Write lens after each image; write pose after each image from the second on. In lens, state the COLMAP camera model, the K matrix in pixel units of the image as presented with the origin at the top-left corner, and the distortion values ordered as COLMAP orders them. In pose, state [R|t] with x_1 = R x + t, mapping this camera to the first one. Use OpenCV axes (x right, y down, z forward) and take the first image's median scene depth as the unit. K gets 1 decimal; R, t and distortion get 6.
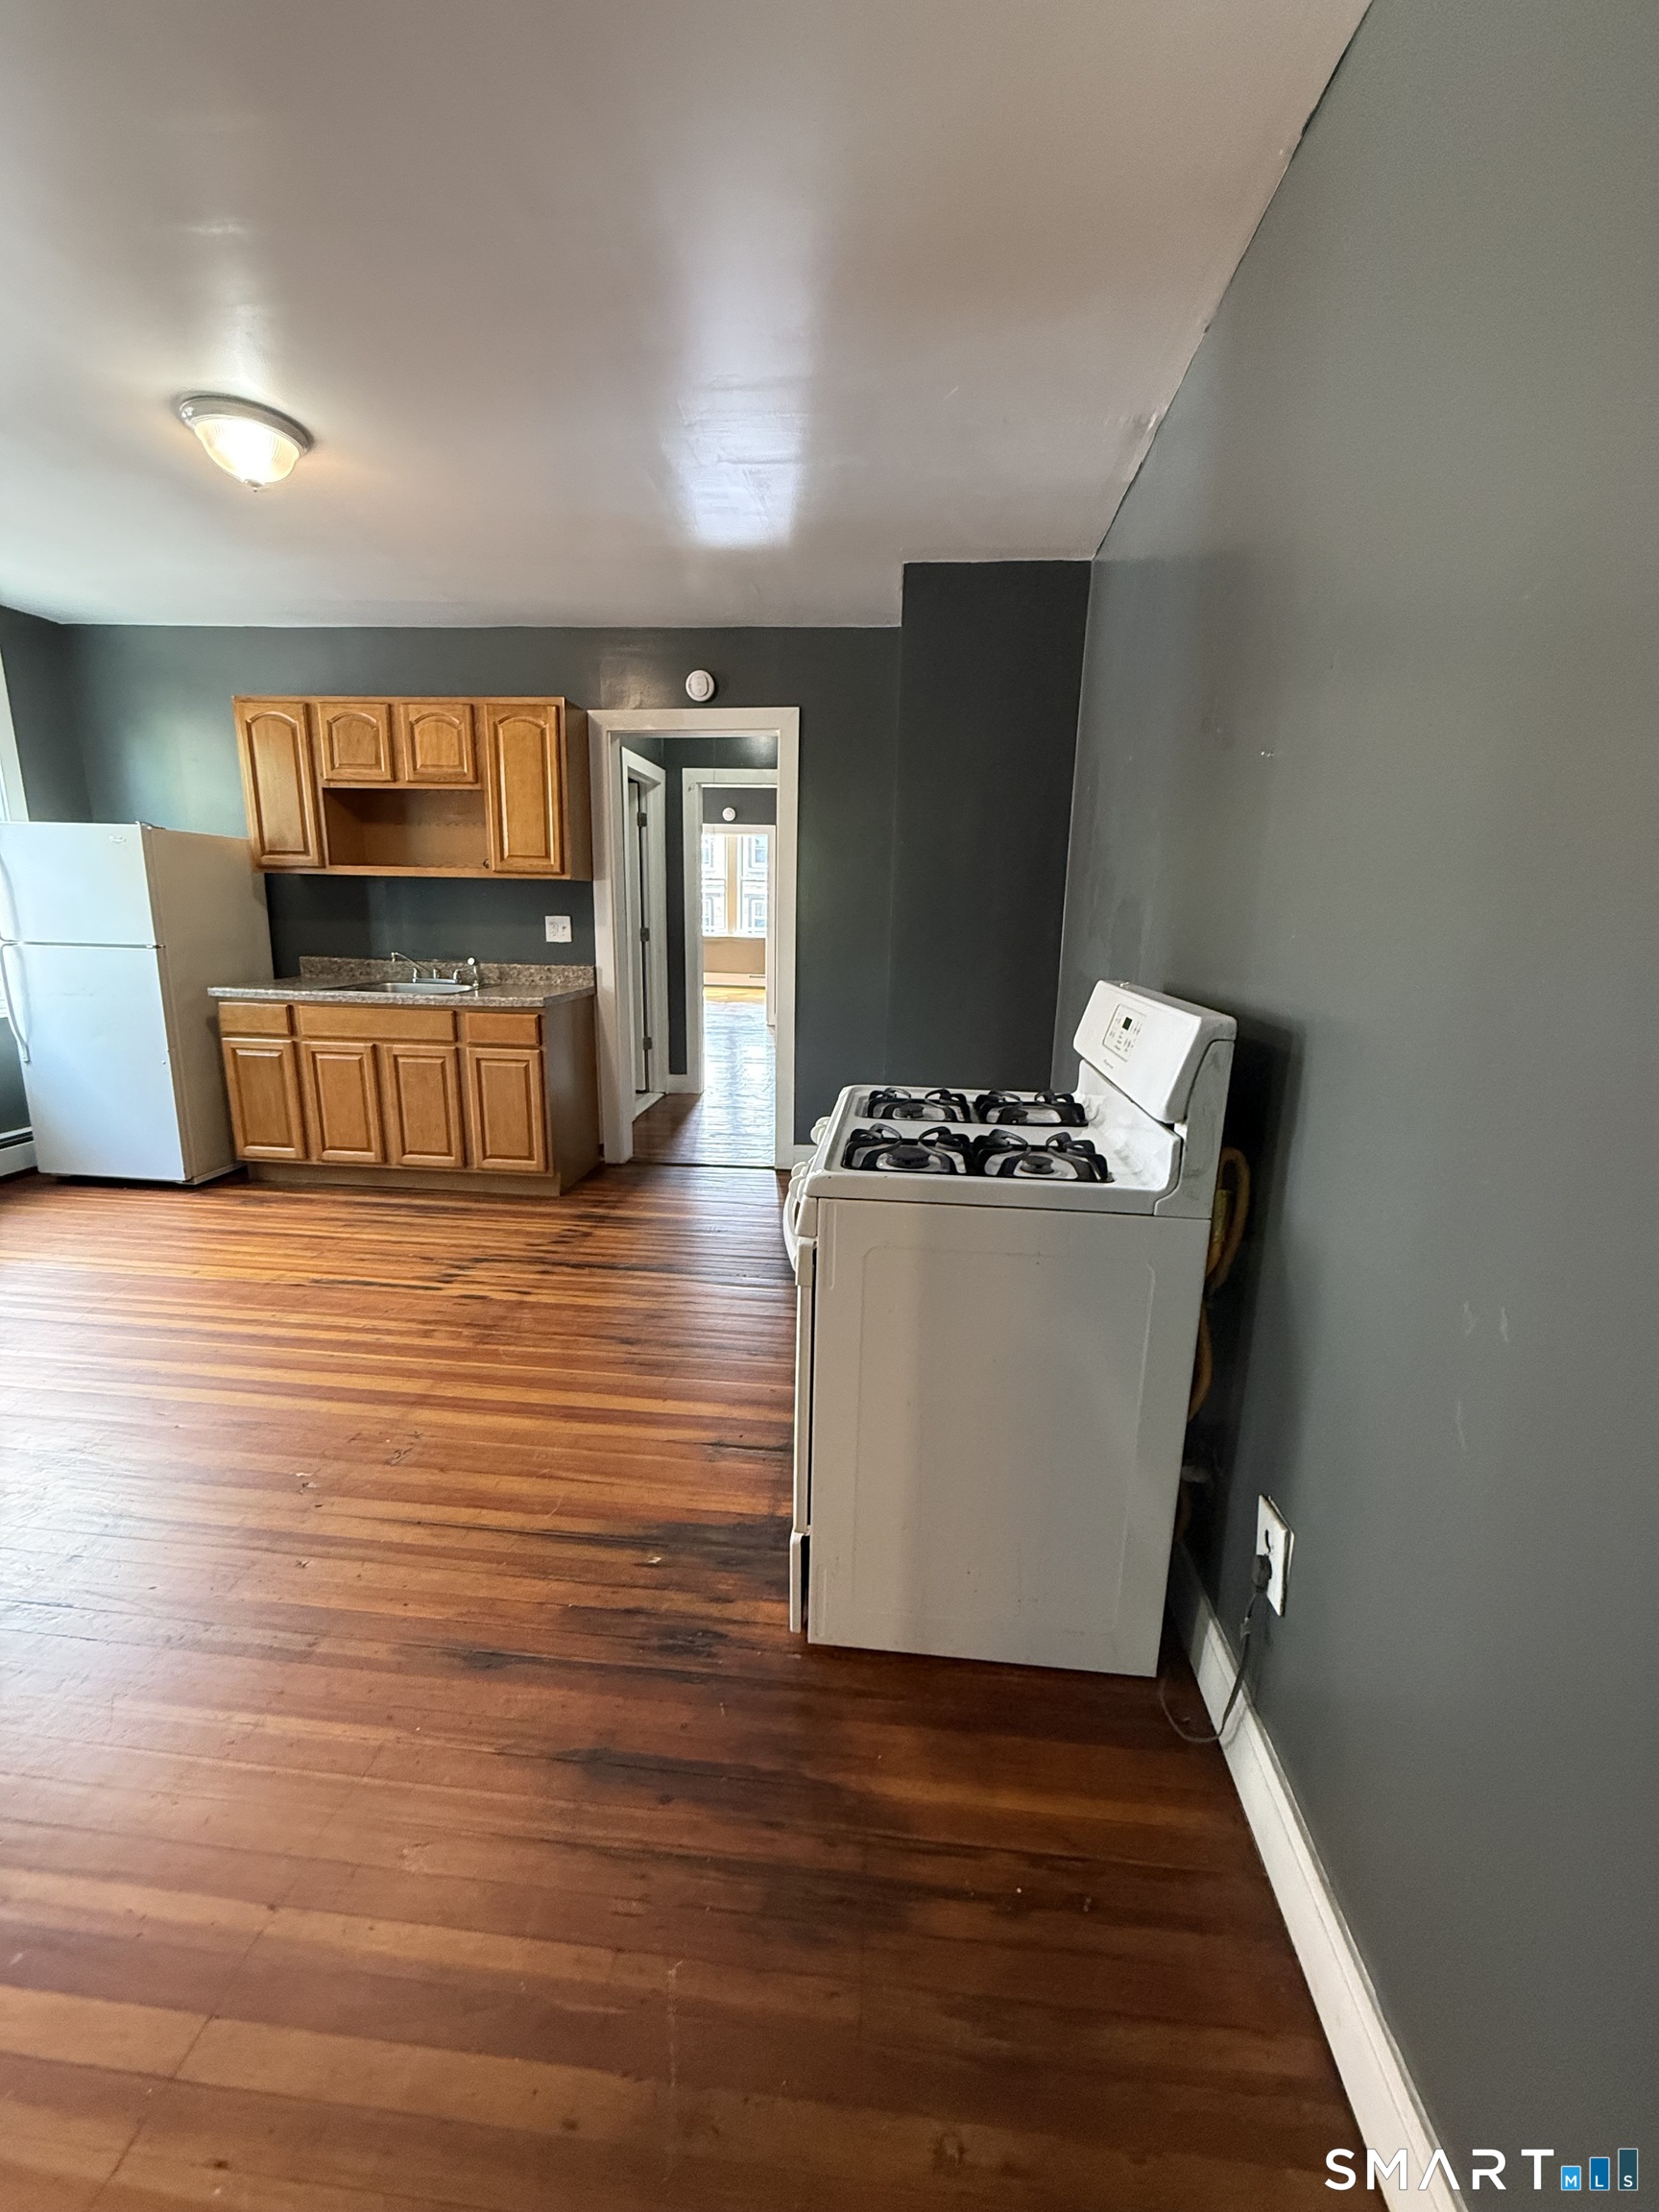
lens RADIAL K [[882.8, 0, 829.2], [0, 882.8, 1103.3], [0, 0, 1]] dist [0.001497, -0.000297]
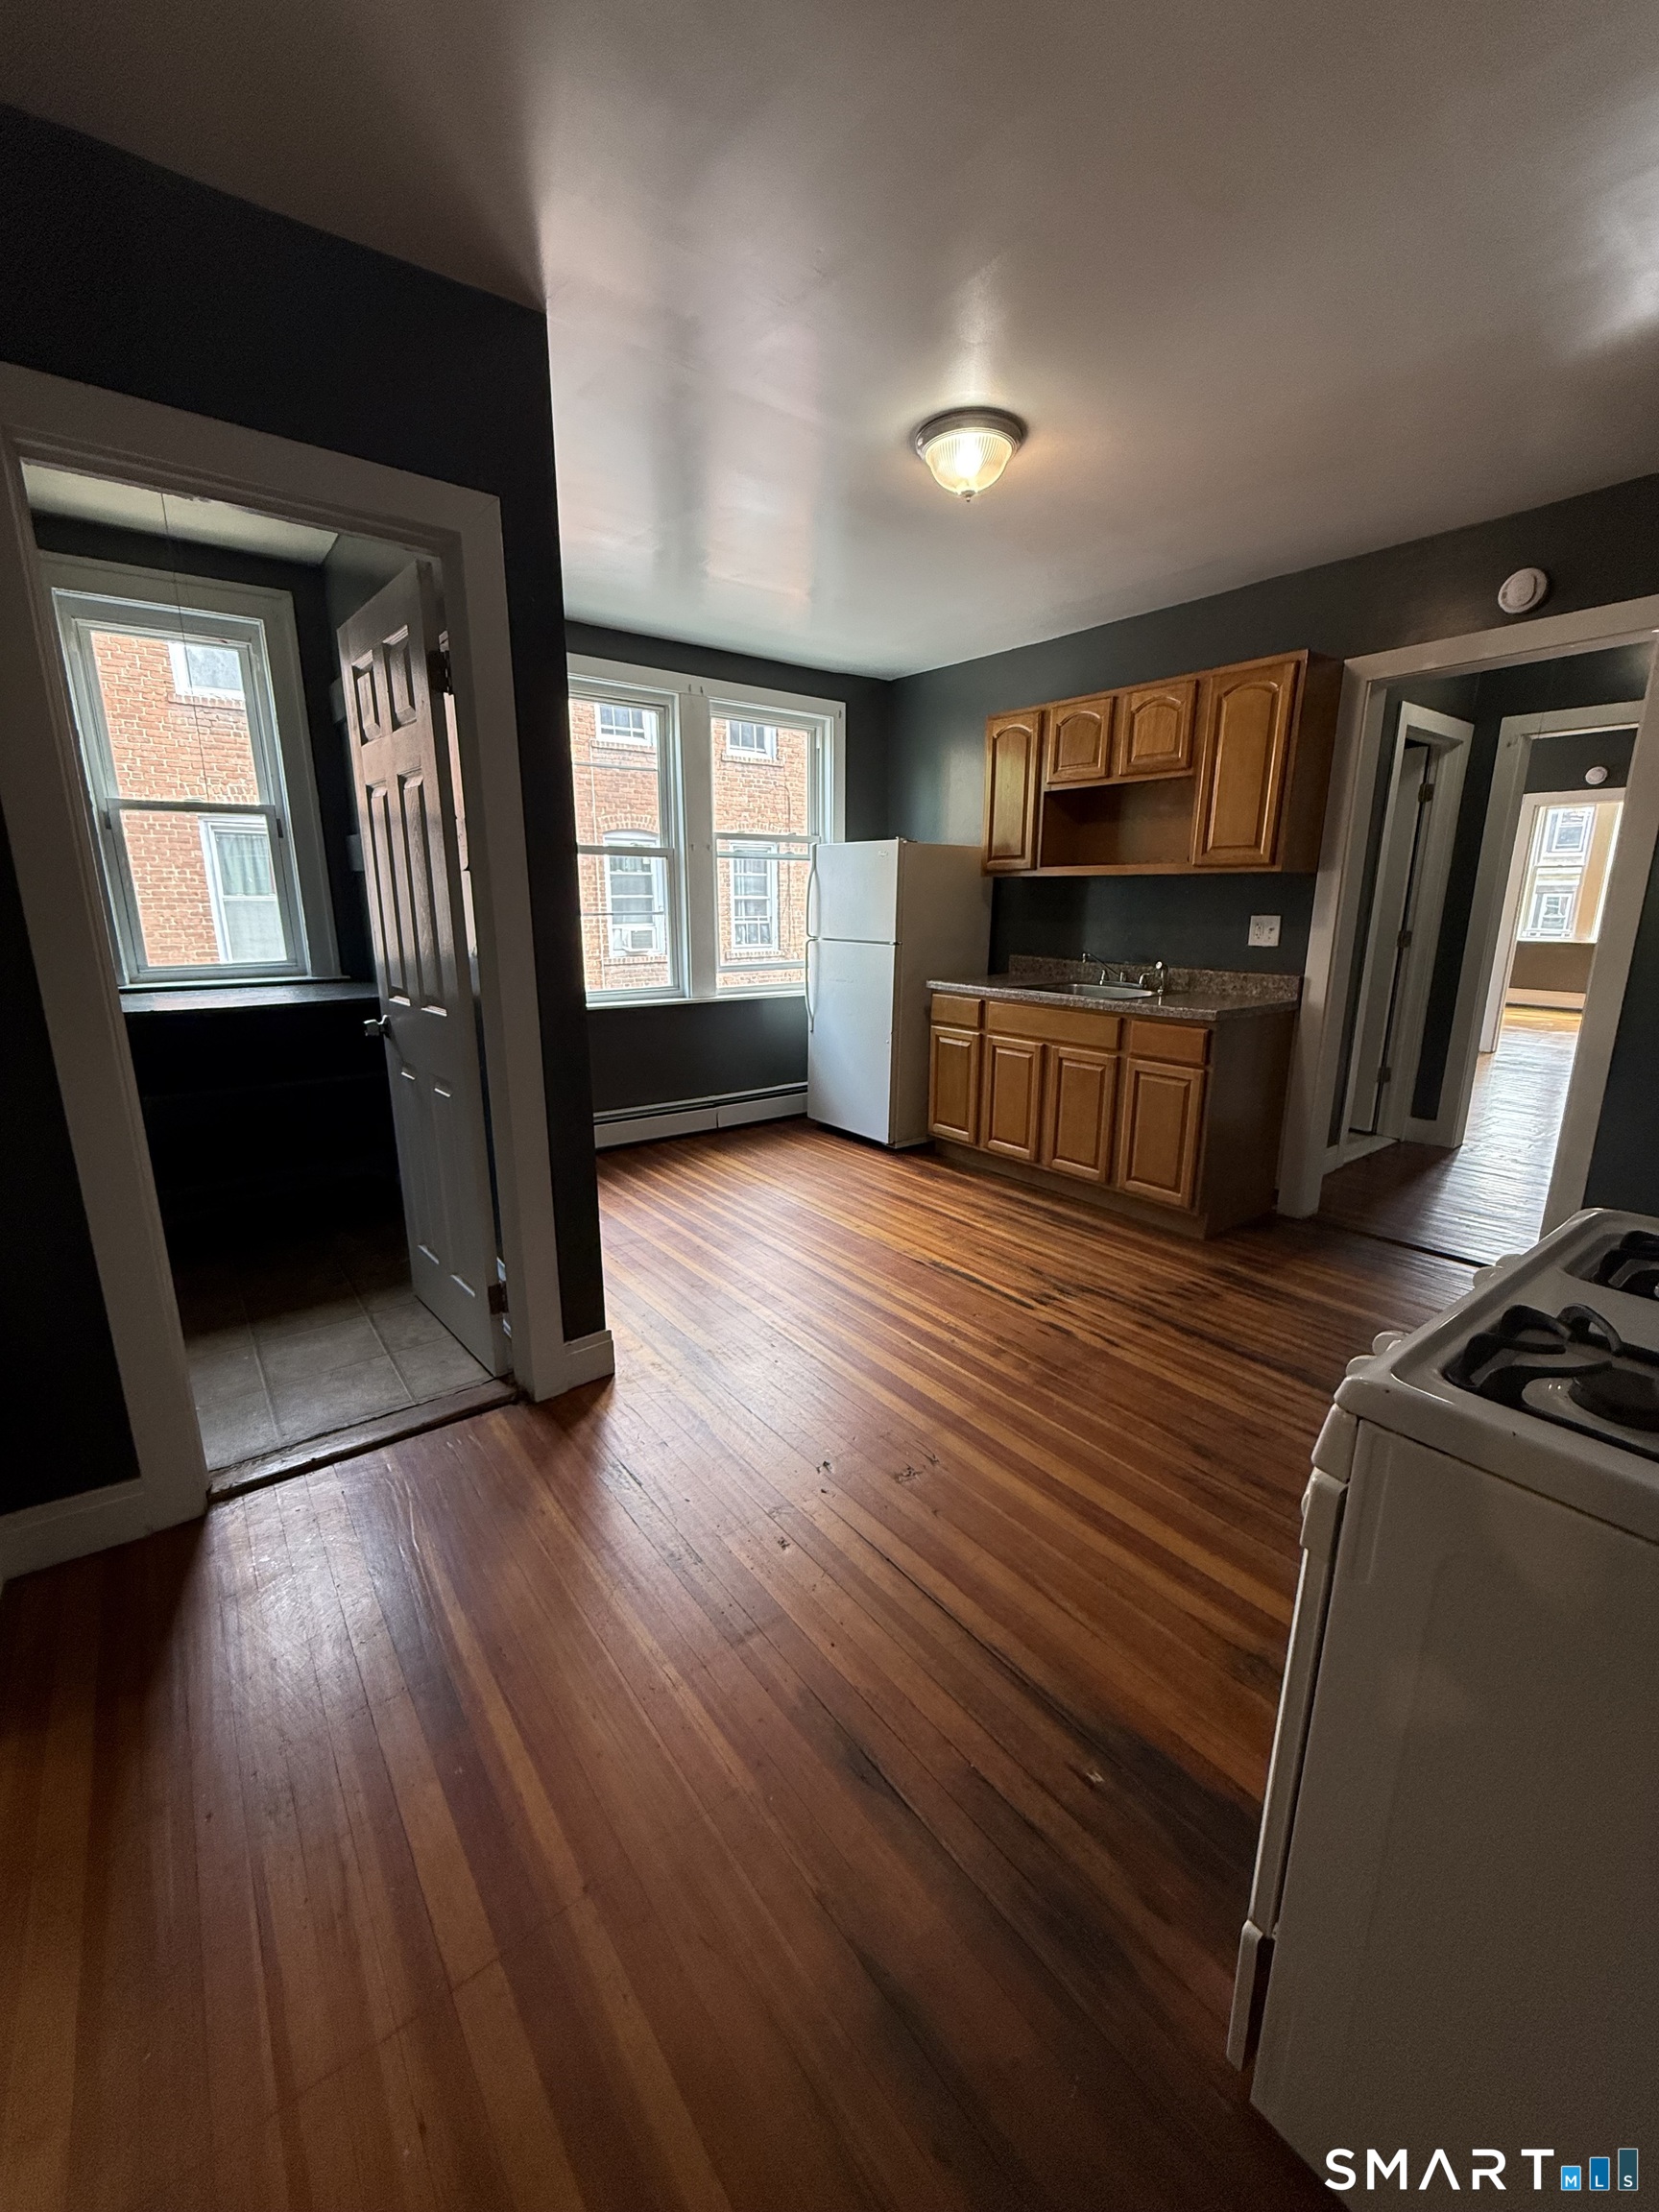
lens RADIAL K [[882.8, 0, 829.2], [0, 882.8, 1103.3], [0, 0, 1]] dist [0.001497, -0.000297]
pose [[0.679760, 0.148049, -0.718337, 0.048153], [-0.148962, 0.986870, 0.062432, -0.027113], [0.718148, 0.064566, 0.692888, 0.134816]]
